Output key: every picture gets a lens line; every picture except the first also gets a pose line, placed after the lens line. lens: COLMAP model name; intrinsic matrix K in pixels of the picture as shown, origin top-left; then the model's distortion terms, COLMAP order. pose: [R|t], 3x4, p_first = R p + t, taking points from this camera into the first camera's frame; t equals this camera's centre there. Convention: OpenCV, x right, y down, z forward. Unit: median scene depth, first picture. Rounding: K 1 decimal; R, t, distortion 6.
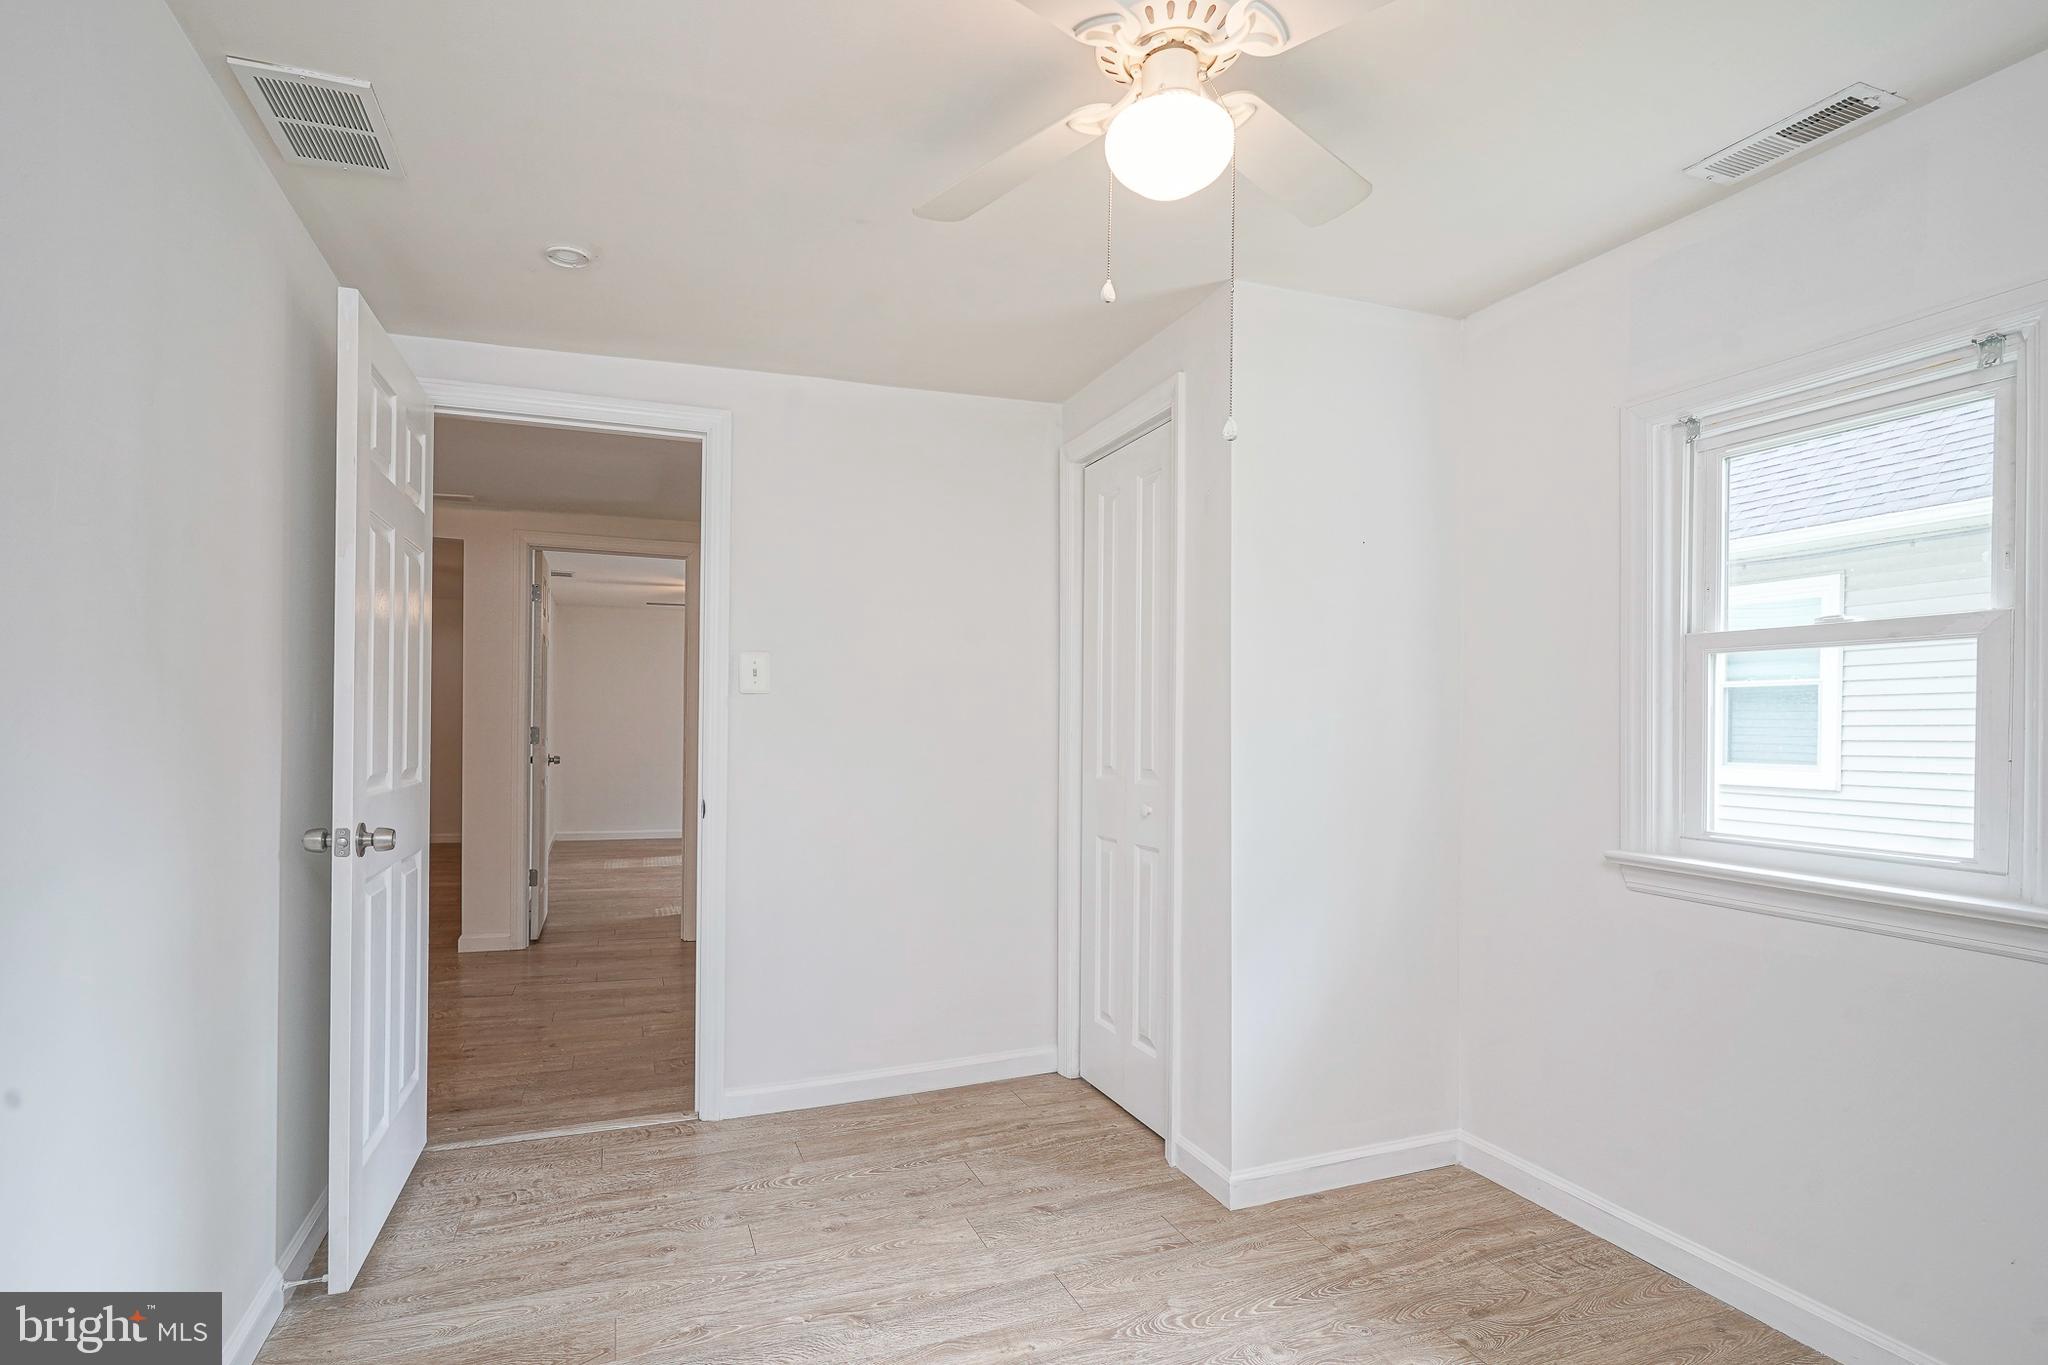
lens RADIAL K [[1019.2, 0, 990.9], [0, 1019.2, 727.8], [0, 0, 1]] dist [-0.000664, 0.004054]
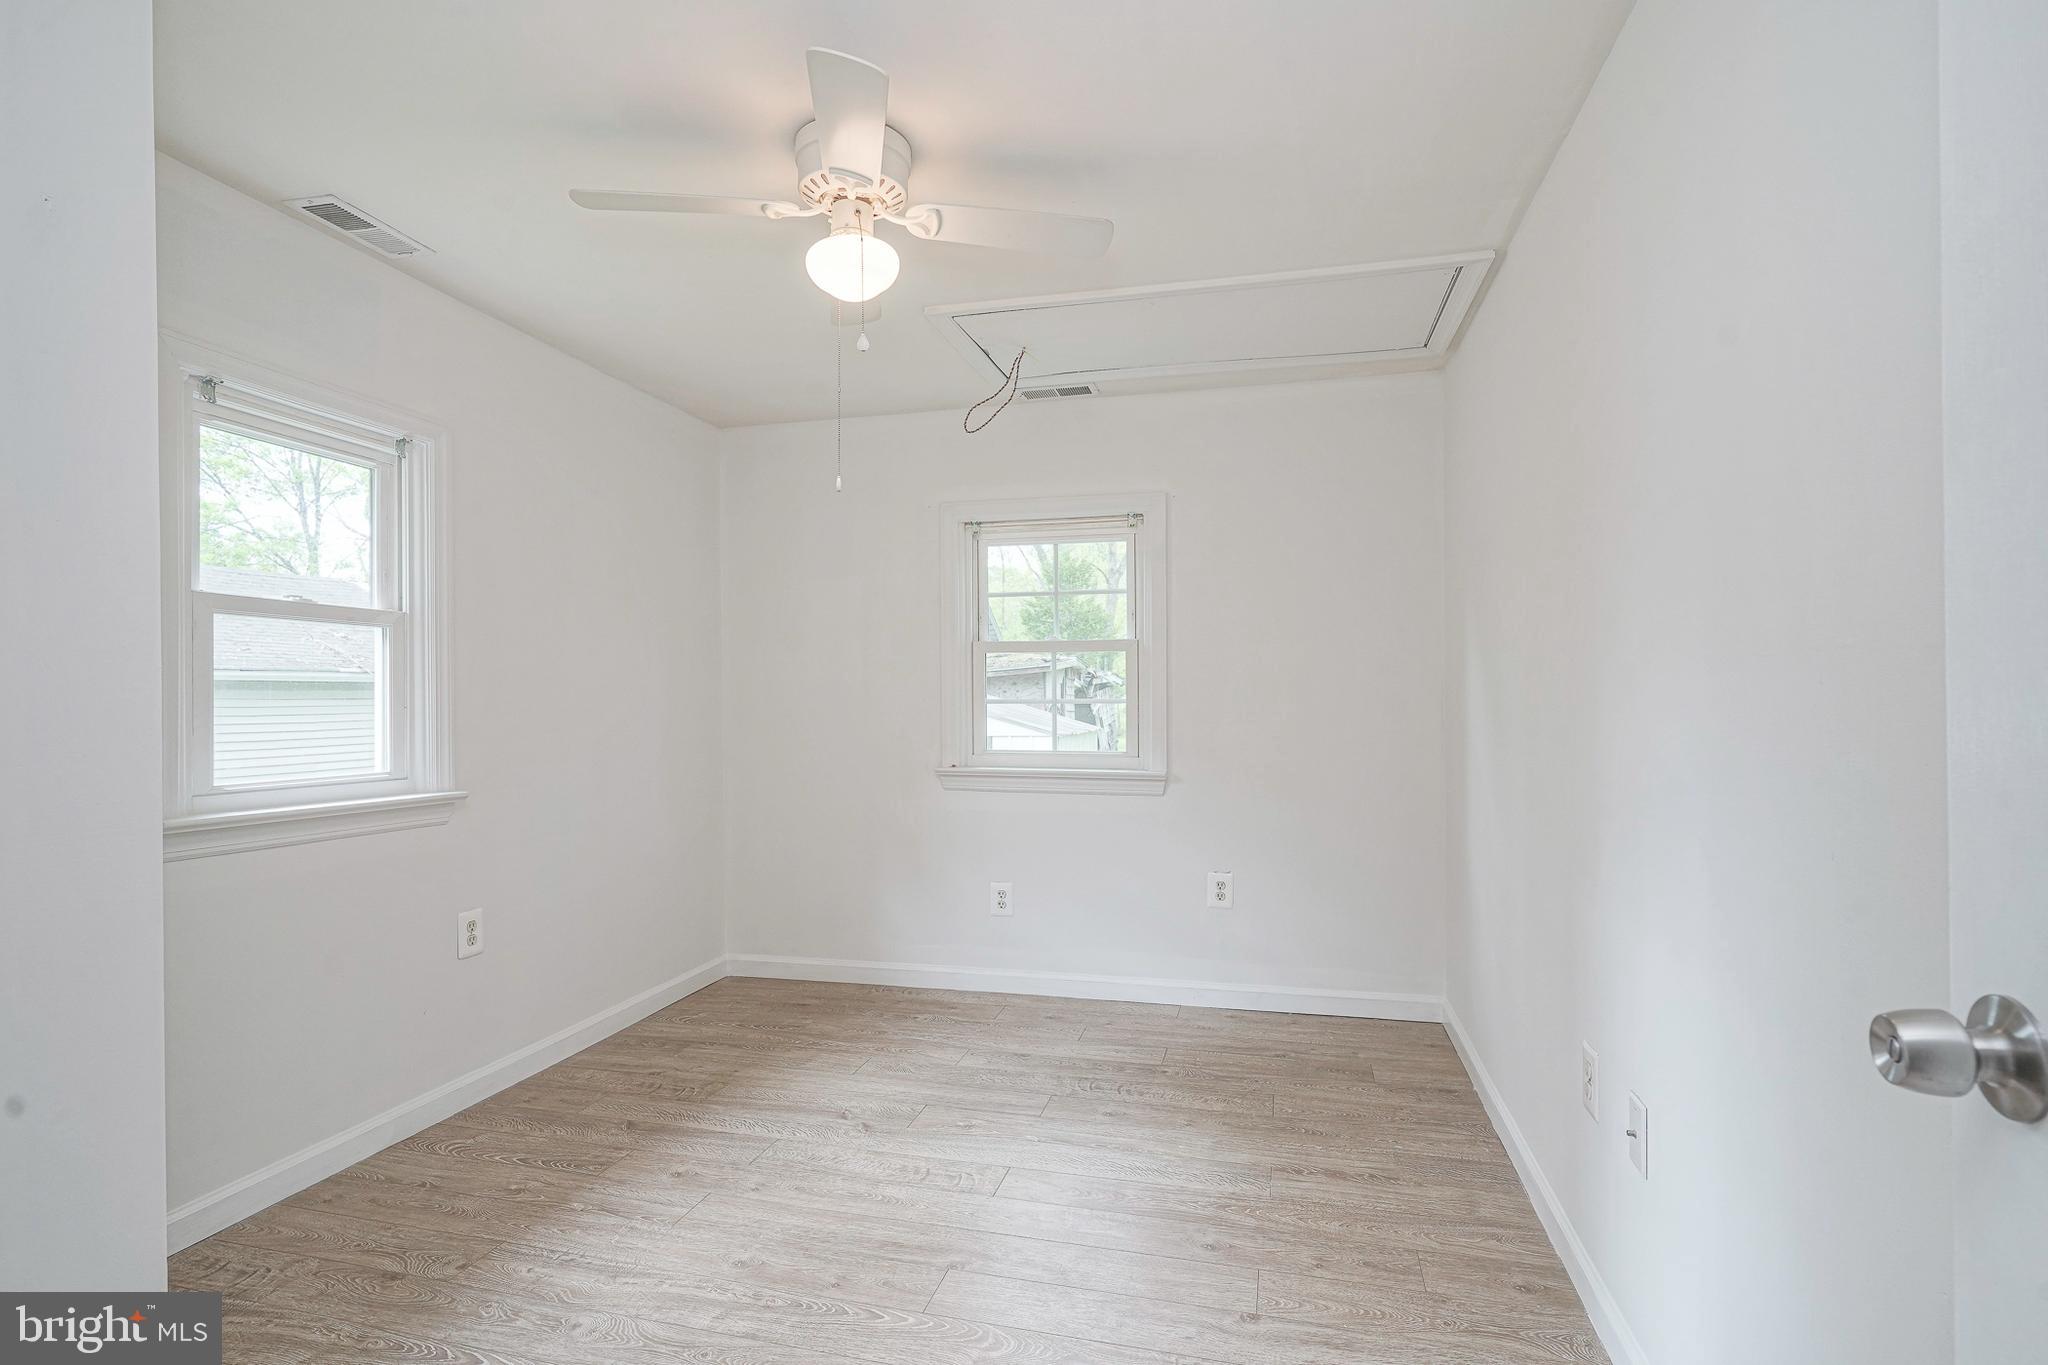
lens RADIAL K [[1019.2, 0, 1021.5], [0, 1019.2, 688.9], [0, 0, 1]] dist [-0.000664, 0.004054]
pose [[-0.826655, 0.000853, 0.562709, -0.600914], [-0.001236, 0.999994, -0.003332, 0.006830], [-0.562708, -0.003450, -0.826648, 1.521116]]
